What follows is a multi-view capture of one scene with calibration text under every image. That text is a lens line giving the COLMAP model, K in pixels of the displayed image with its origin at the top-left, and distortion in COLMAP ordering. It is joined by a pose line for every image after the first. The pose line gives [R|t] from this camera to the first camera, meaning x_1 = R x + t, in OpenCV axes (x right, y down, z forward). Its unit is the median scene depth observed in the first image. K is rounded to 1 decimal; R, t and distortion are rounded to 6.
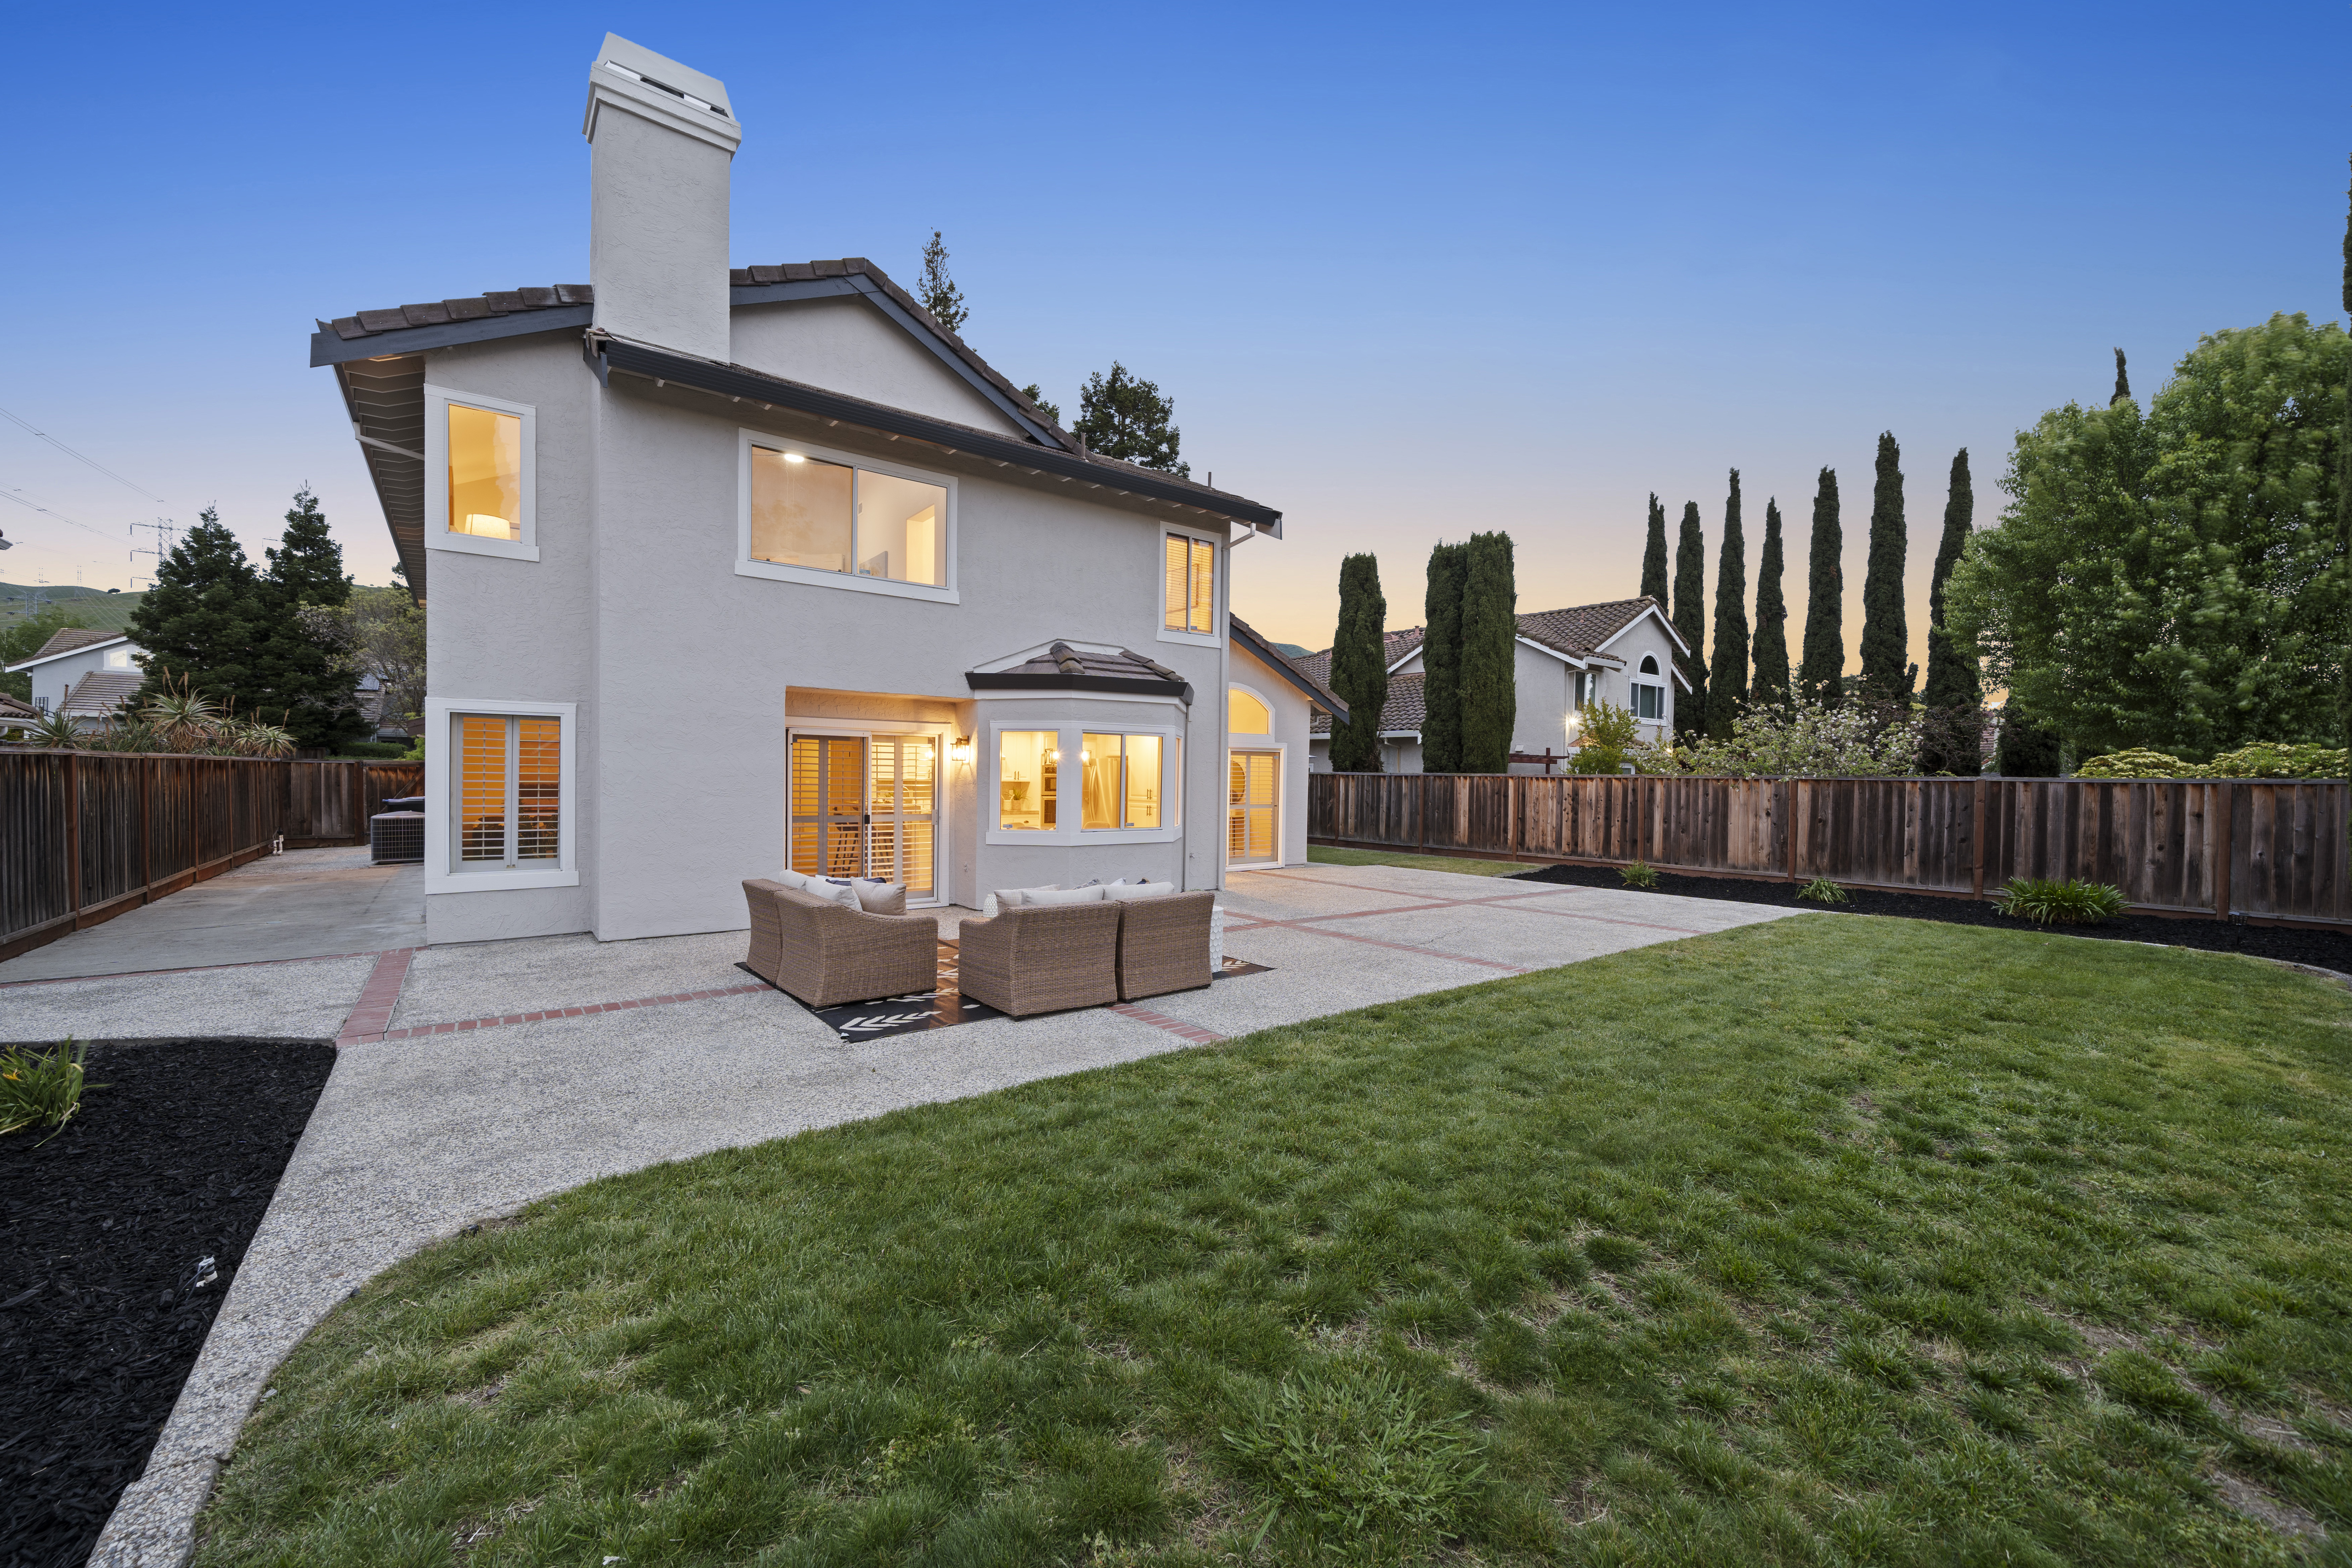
lens RADIAL K [[907.4, 0, 1155.9], [0, 907.4, 787.9], [0, 0, 1]] dist [-0.003124, -0.000456]
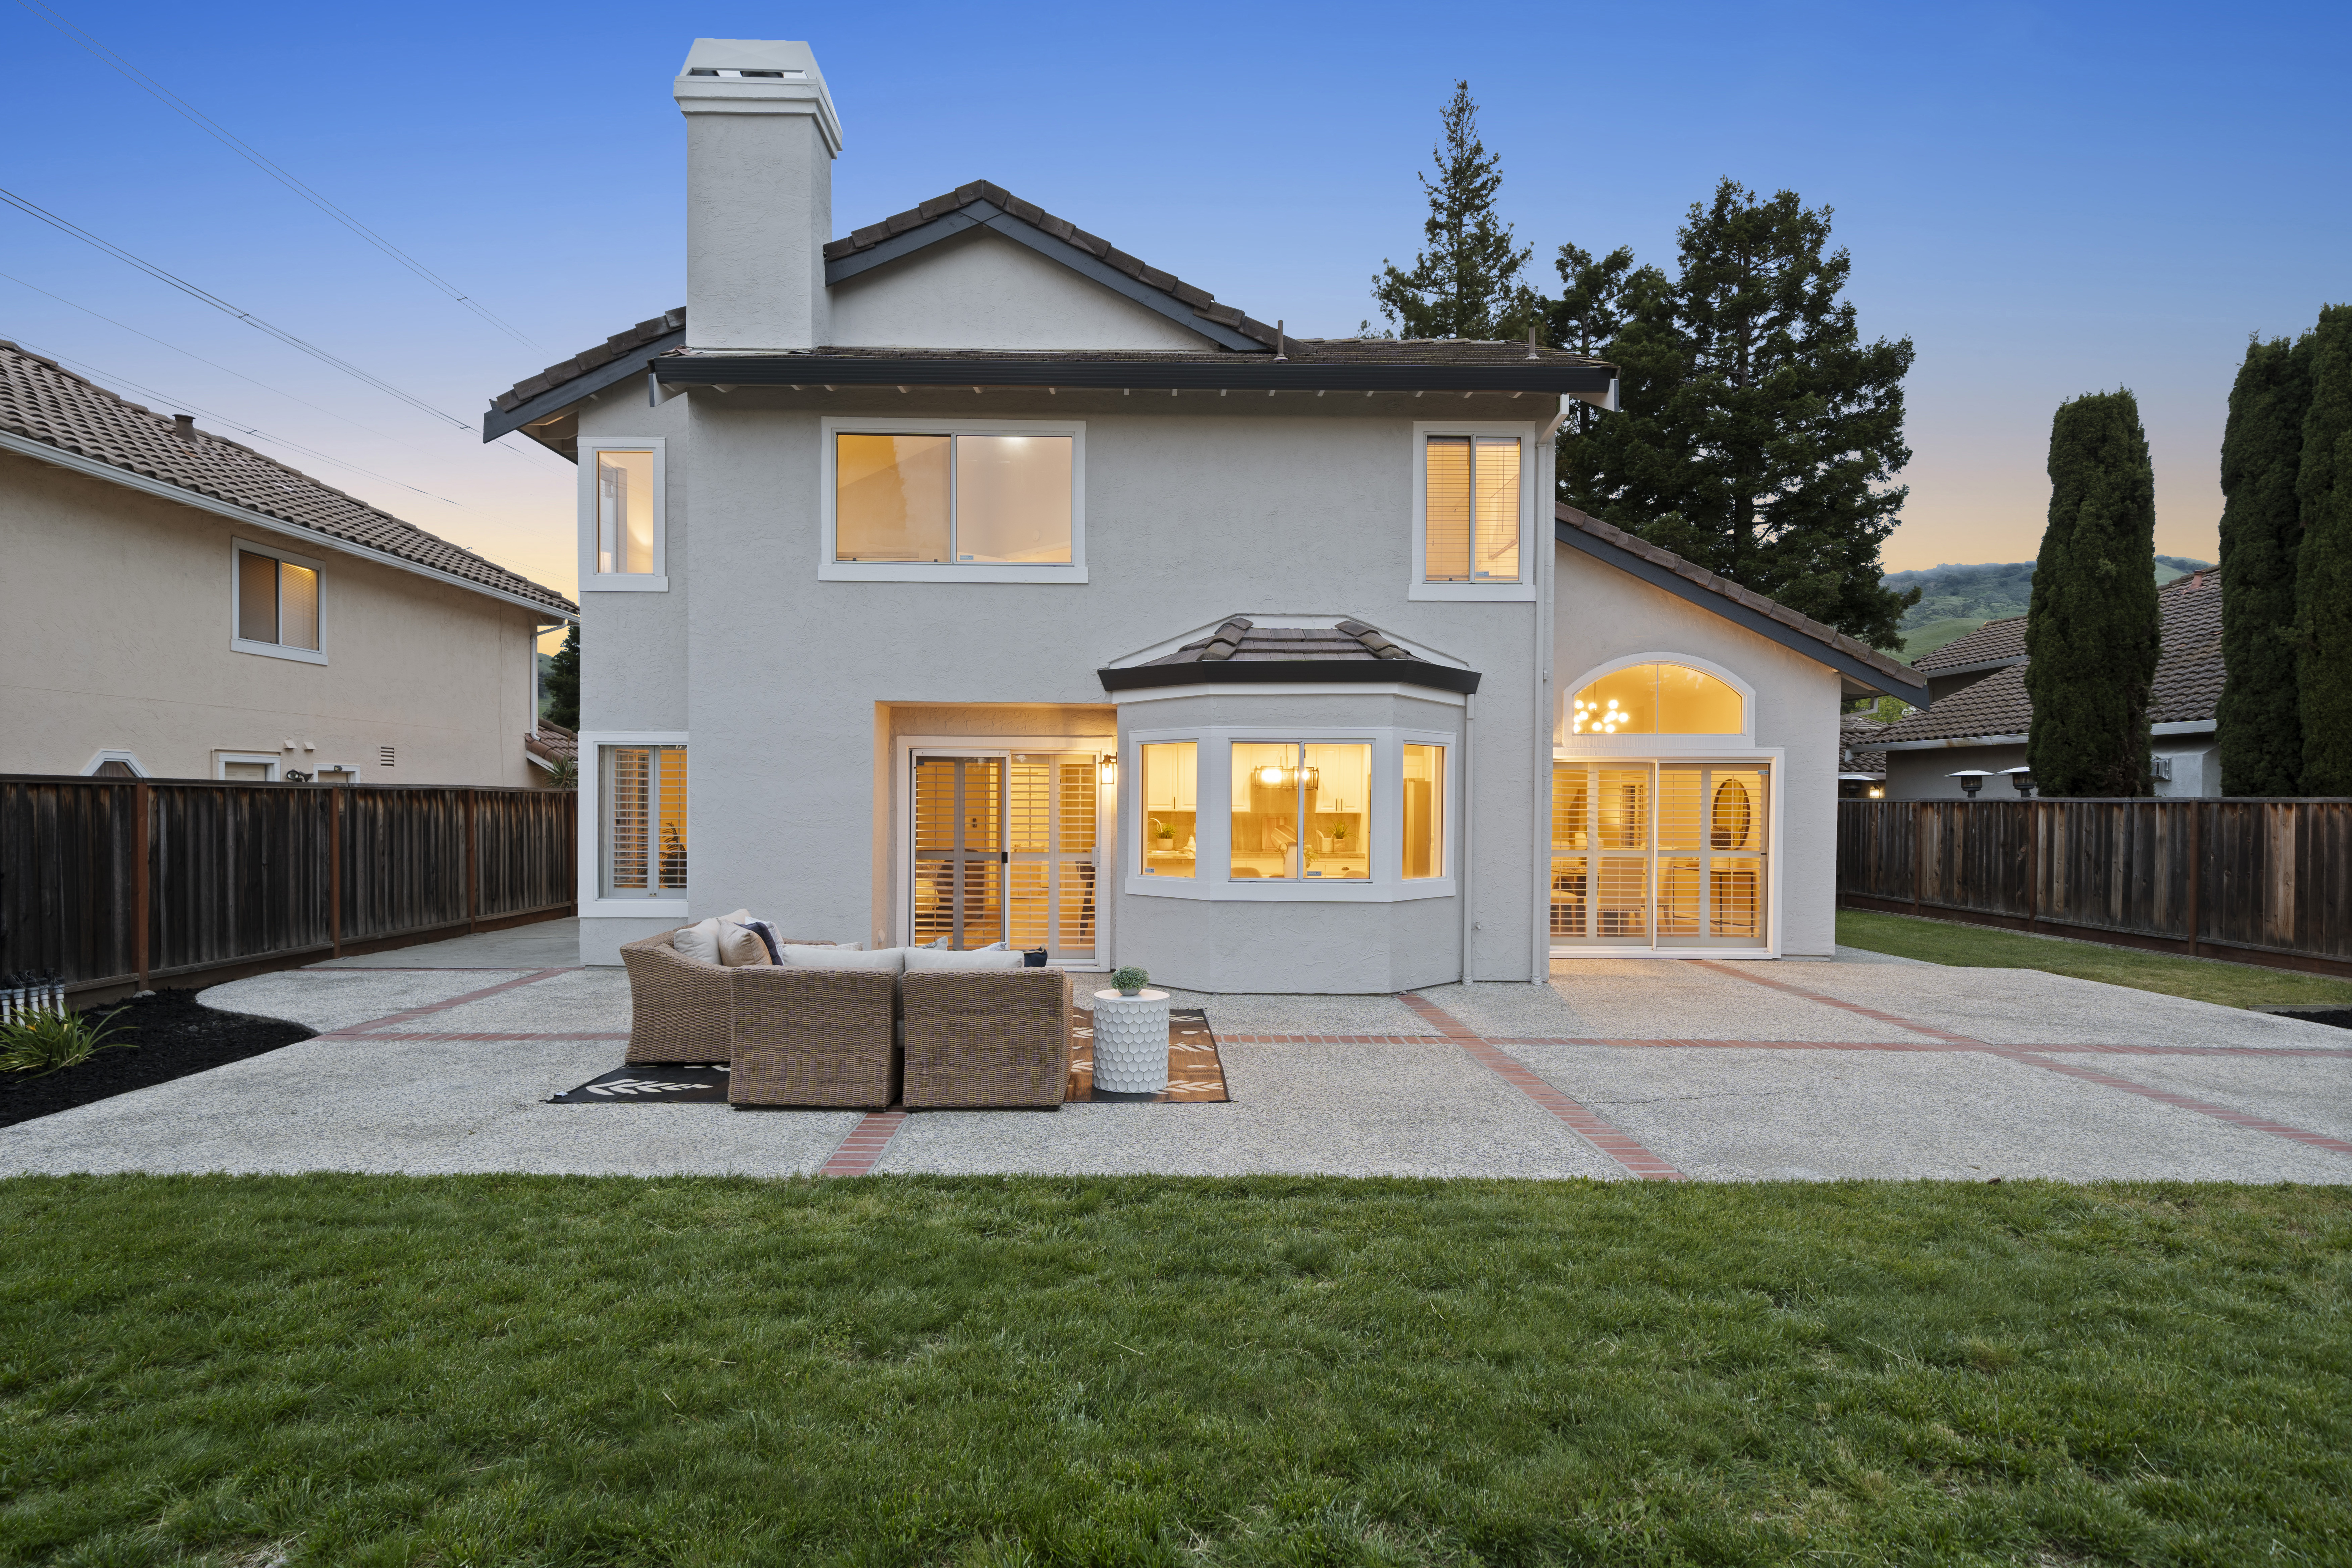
lens RADIAL K [[1186.9, 0, 1166.0], [0, 1186.9, 809.7], [0, 0, 1]] dist [-0.000554, 0.000111]
pose [[0.802974, -0.002860, -0.596007, 0.360979], [-0.005521, 0.999910, -0.012237, 0.003016], [0.595988, 0.013116, 0.802886, 0.185333]]
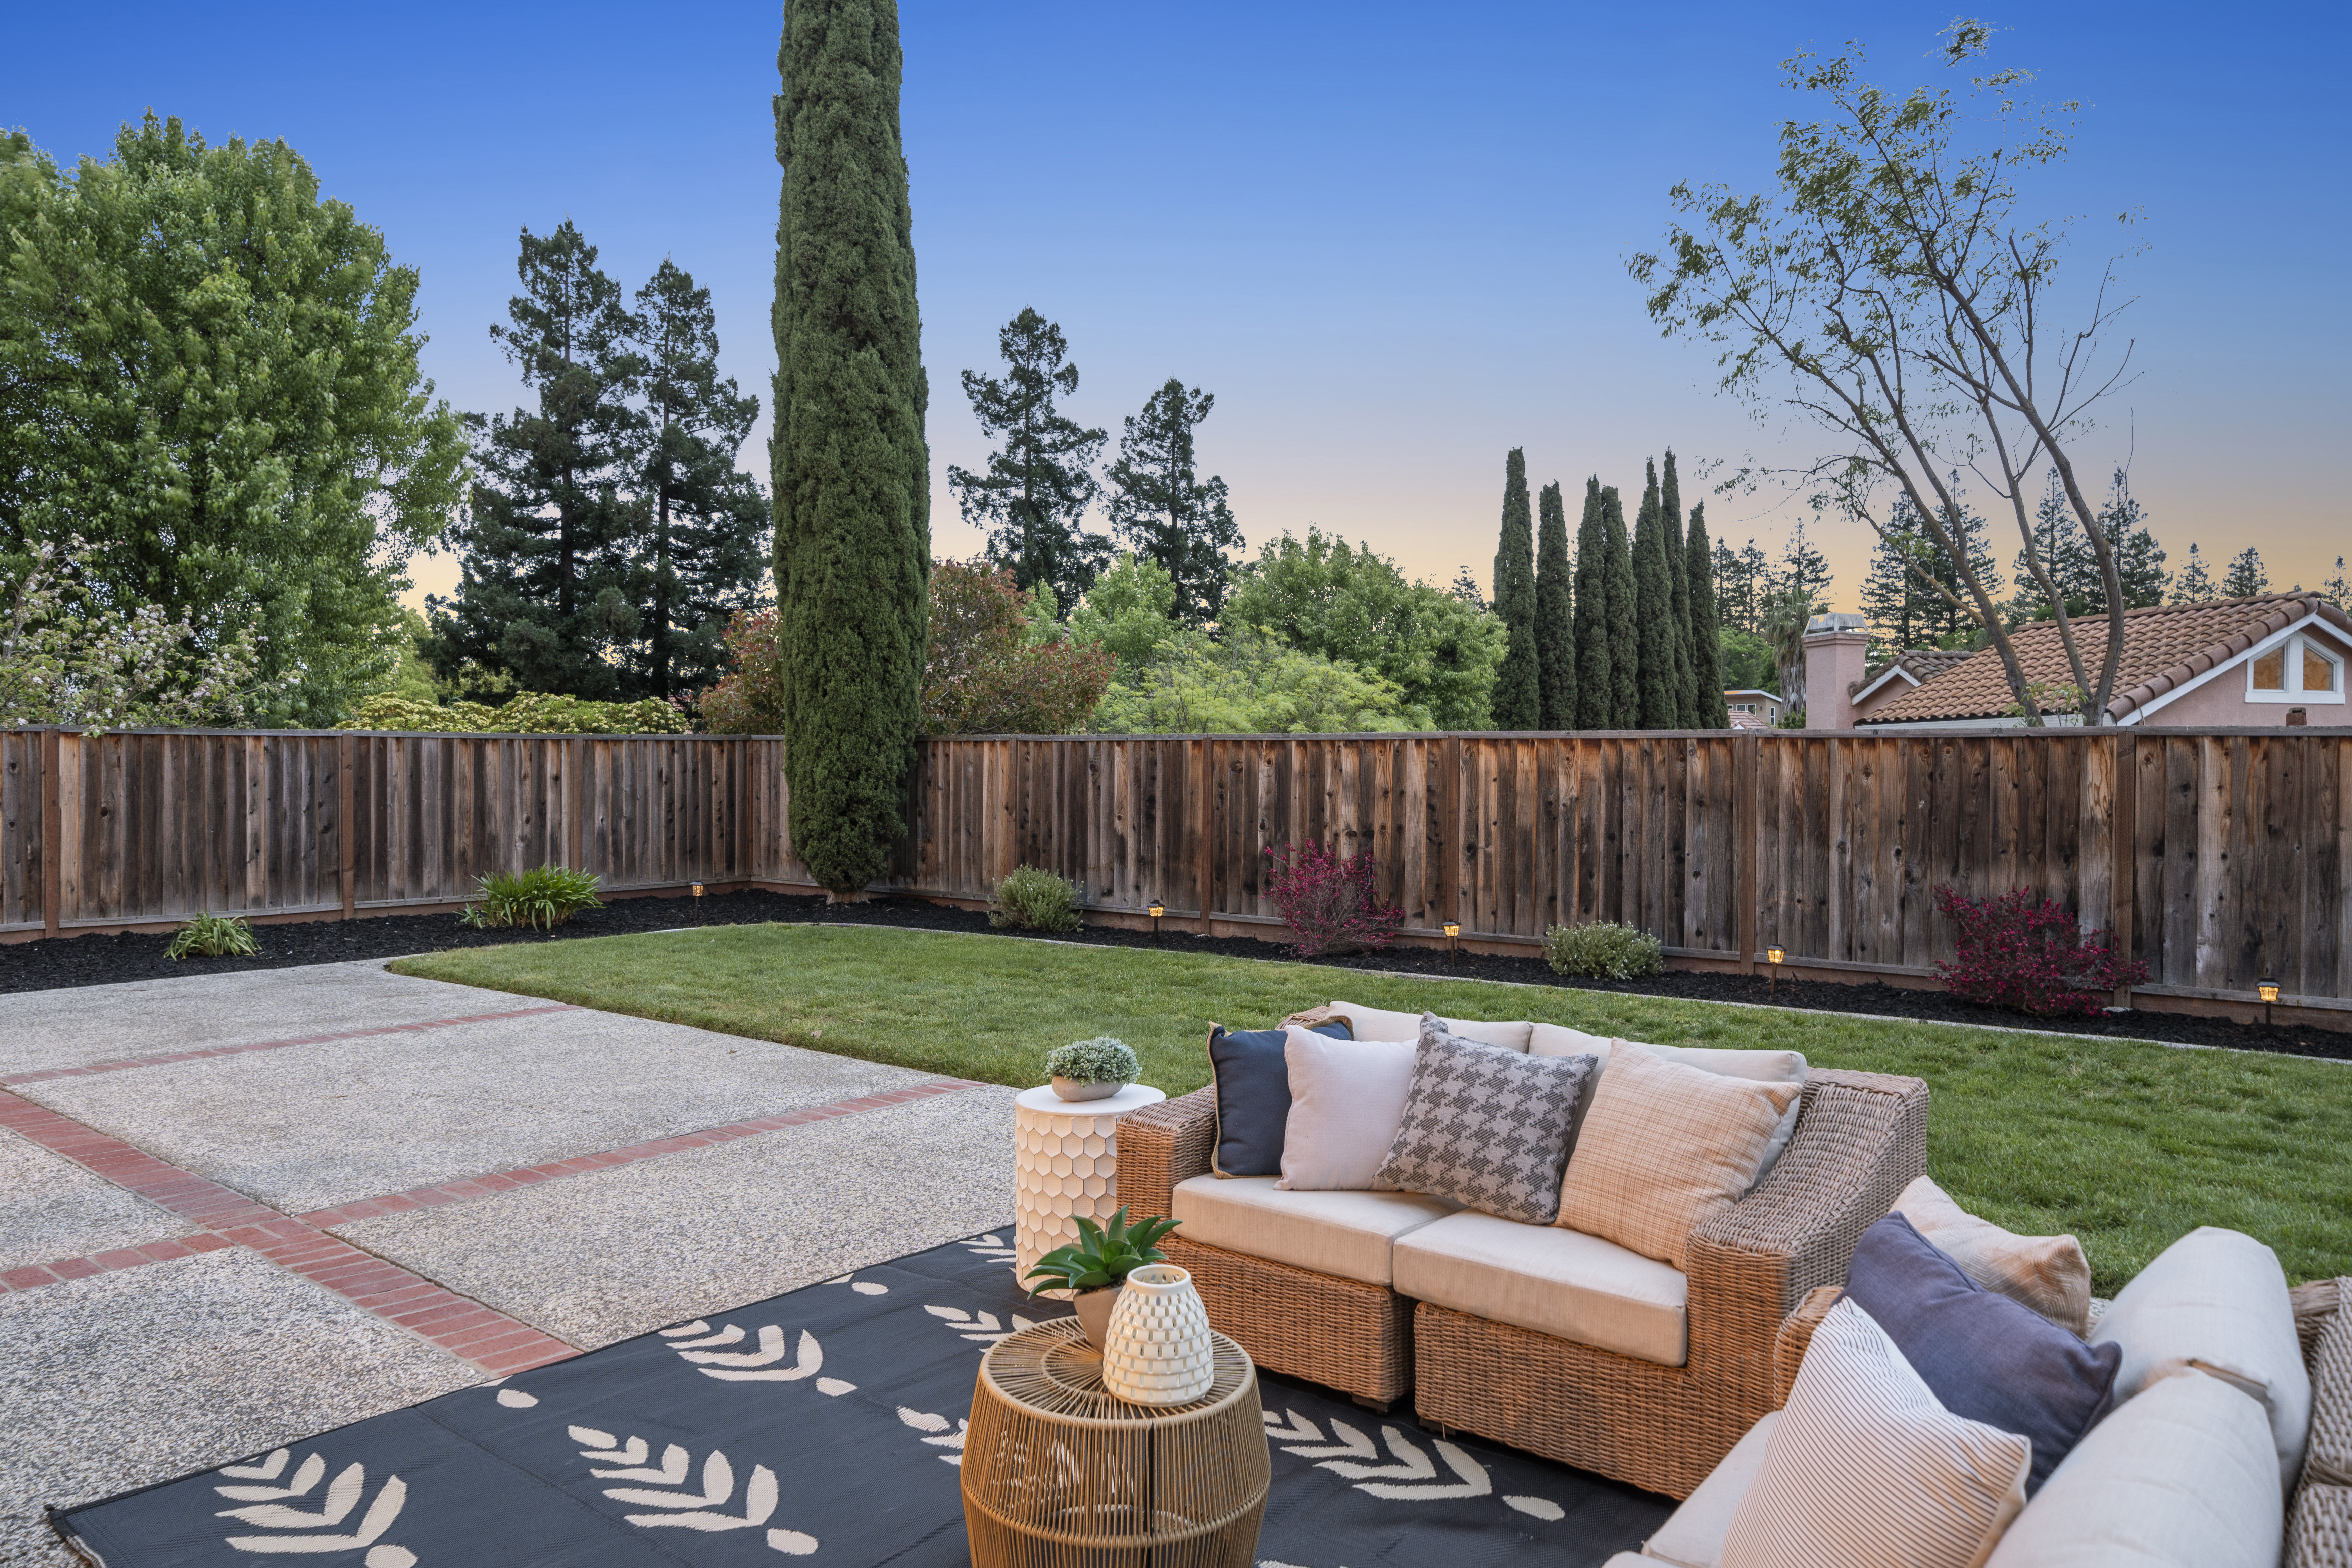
lens RADIAL K [[1578.0, 0, 1159.5], [0, 1578.0, 787.7], [0, 0, 1]] dist [0.002869, -0.000468]
pose [[-0.217124, -0.029318, 0.975704, -0.323196], [0.008868, 0.999448, 0.032005, -0.002098], [-0.976104, 0.015602, -0.216745, 0.666536]]
